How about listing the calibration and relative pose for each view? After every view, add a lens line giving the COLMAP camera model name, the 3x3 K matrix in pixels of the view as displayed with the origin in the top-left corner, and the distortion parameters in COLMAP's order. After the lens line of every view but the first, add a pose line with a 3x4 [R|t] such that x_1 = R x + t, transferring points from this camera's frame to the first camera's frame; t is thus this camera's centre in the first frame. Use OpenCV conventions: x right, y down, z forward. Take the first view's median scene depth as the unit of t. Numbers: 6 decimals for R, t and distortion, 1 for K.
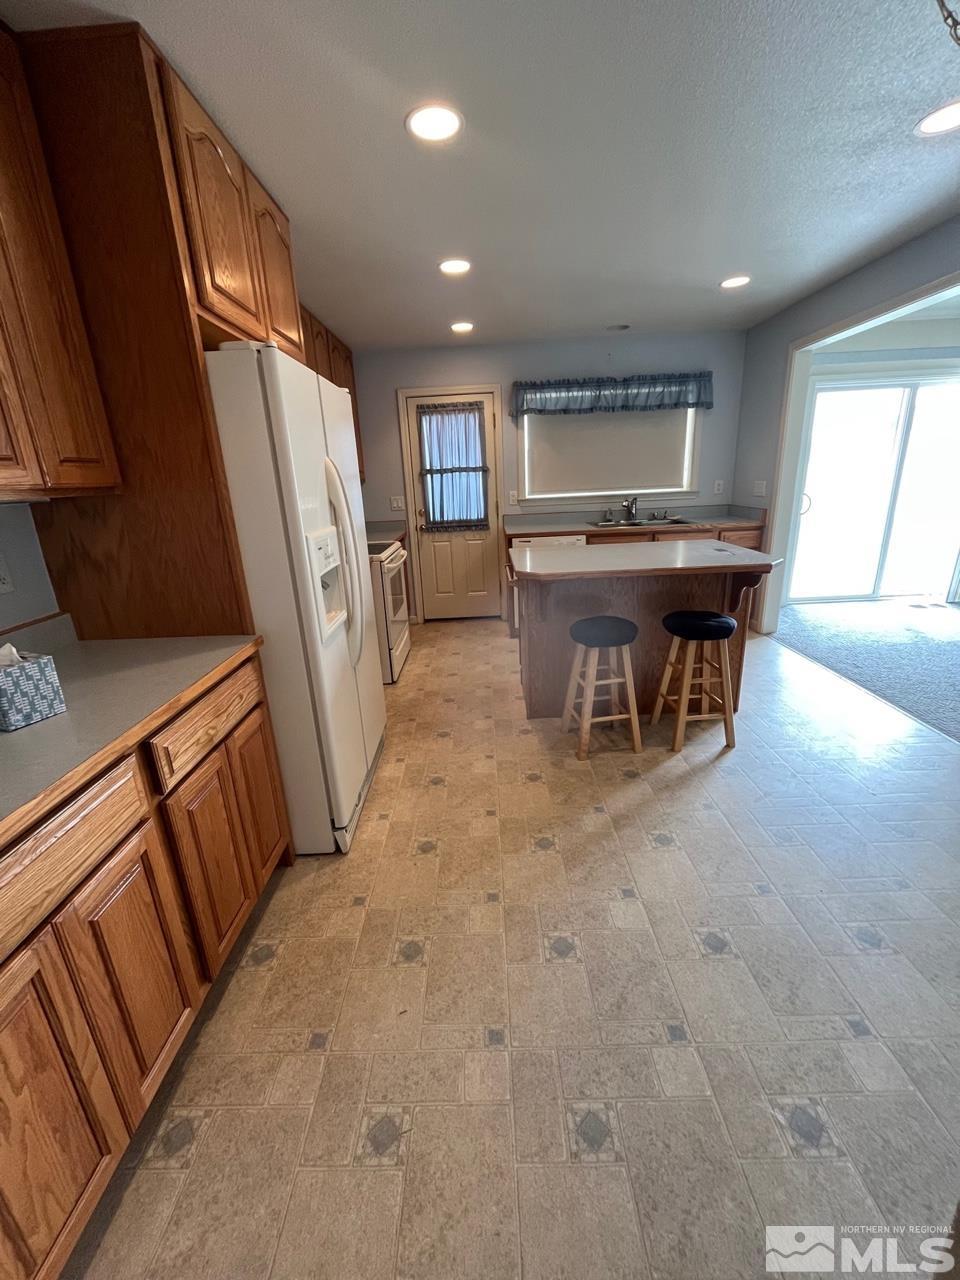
lens RADIAL K [[518.4, 0, 478.0], [0, 518.4, 639.2], [0, 0, 1]] dist [-0.005791, 0.000903]
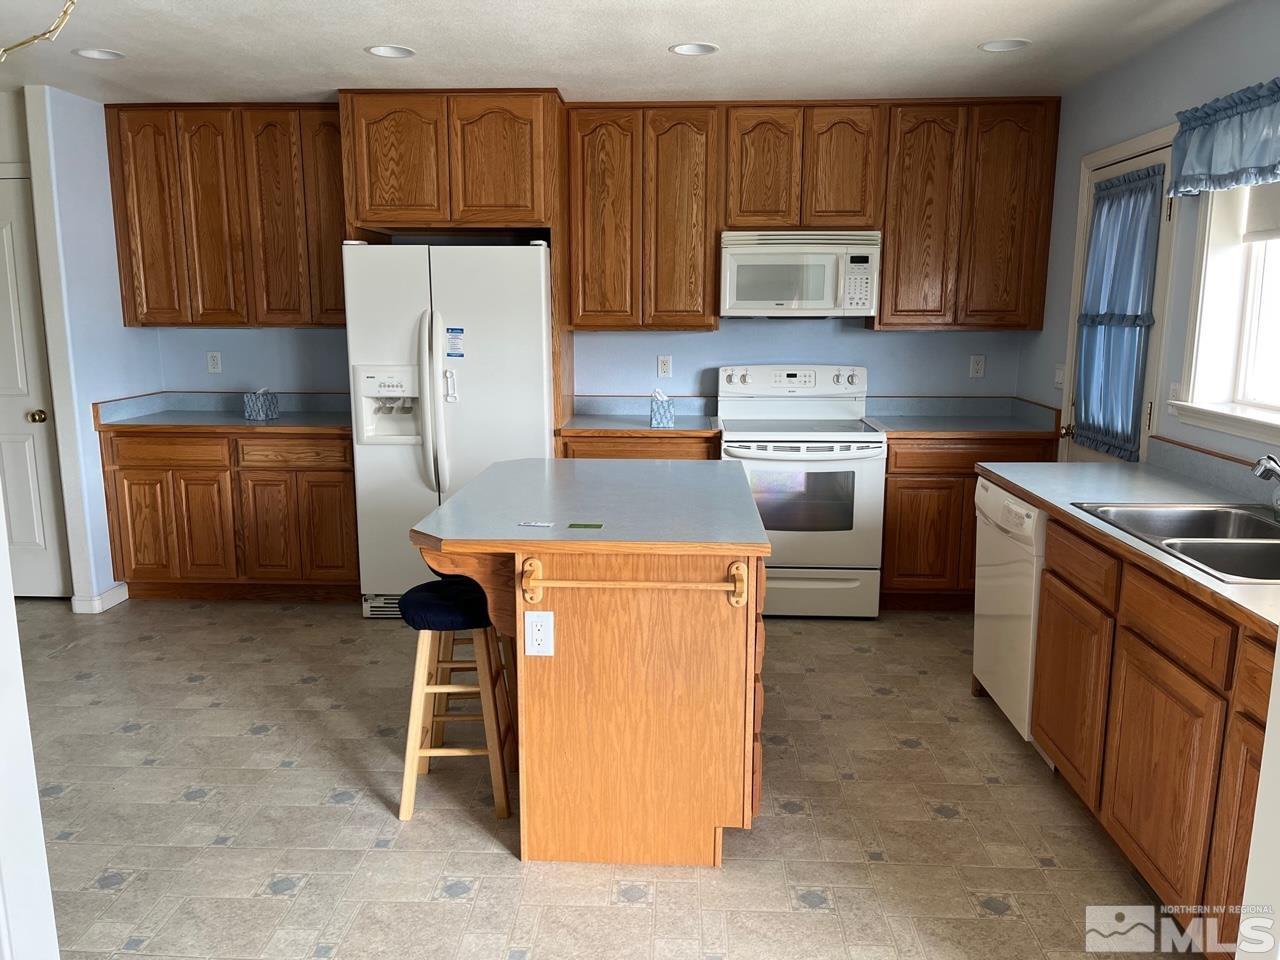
lens RADIAL K [[959.7, 0, 637.1], [0, 959.7, 481.7], [0, 0, 1]] dist [0.012493, -0.003029]
pose [[-0.039543, 0.222541, -0.974121, 1.966839], [-0.298008, 0.927891, 0.224077, -0.625817], [0.953744, 0.299156, 0.029627, 1.509738]]
